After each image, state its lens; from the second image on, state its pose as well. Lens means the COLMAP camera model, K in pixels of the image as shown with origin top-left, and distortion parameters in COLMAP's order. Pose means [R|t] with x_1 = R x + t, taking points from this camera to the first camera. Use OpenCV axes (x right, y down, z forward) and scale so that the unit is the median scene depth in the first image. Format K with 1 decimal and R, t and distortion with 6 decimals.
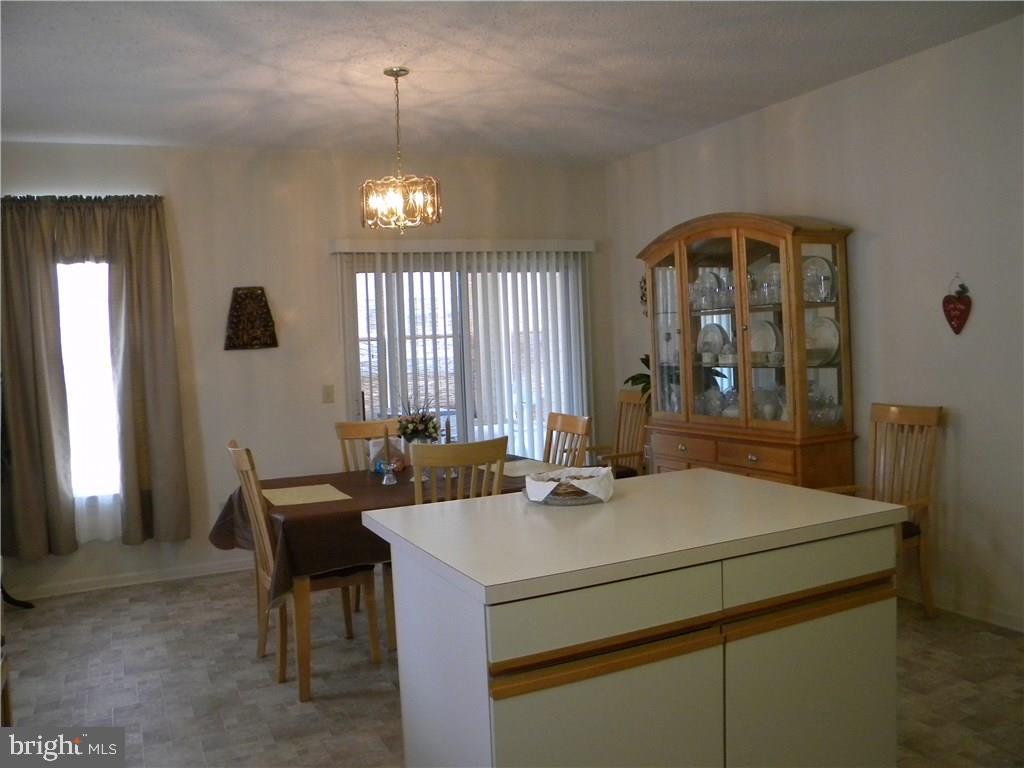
lens RADIAL K [[854.3, 0, 513.7], [0, 854.3, 367.9], [0, 0, 1]] dist [-0.187632, 0.162003]
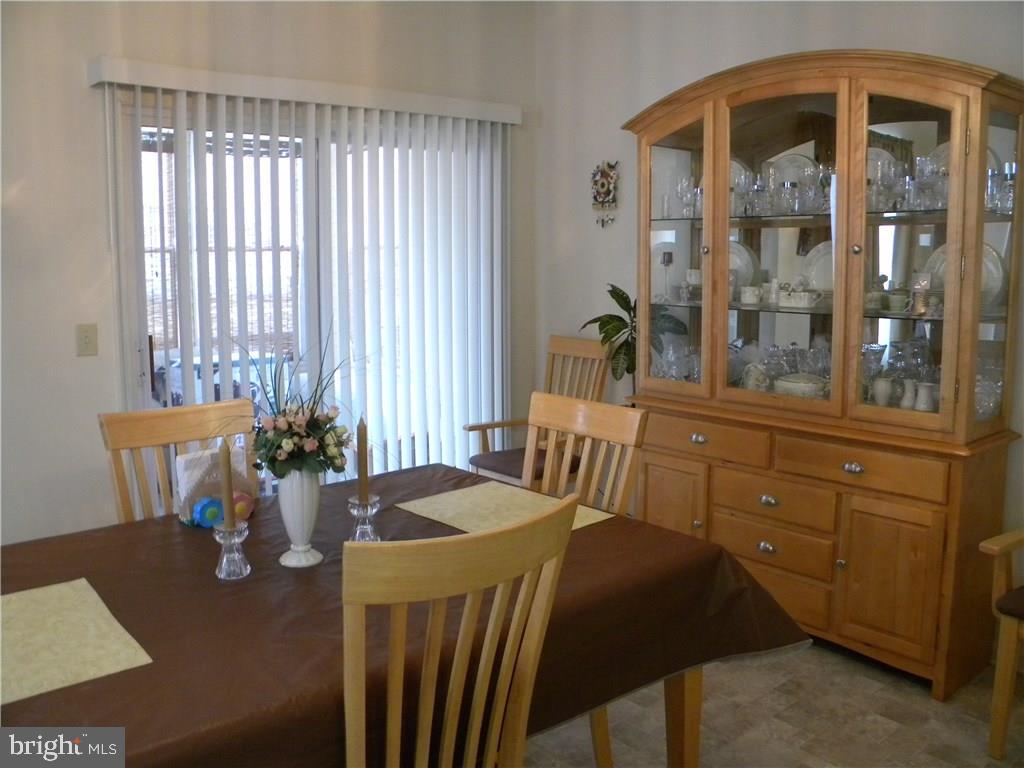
lens RADIAL K [[854.3, 0, 513.7], [0, 854.3, 367.9], [0, 0, 1]] dist [-0.187632, 0.162003]
pose [[0.967949, 0.011459, 0.250887, -0.096863], [-0.033796, 0.995816, 0.084904, -0.006059], [-0.248864, -0.090662, 0.964286, 0.477539]]
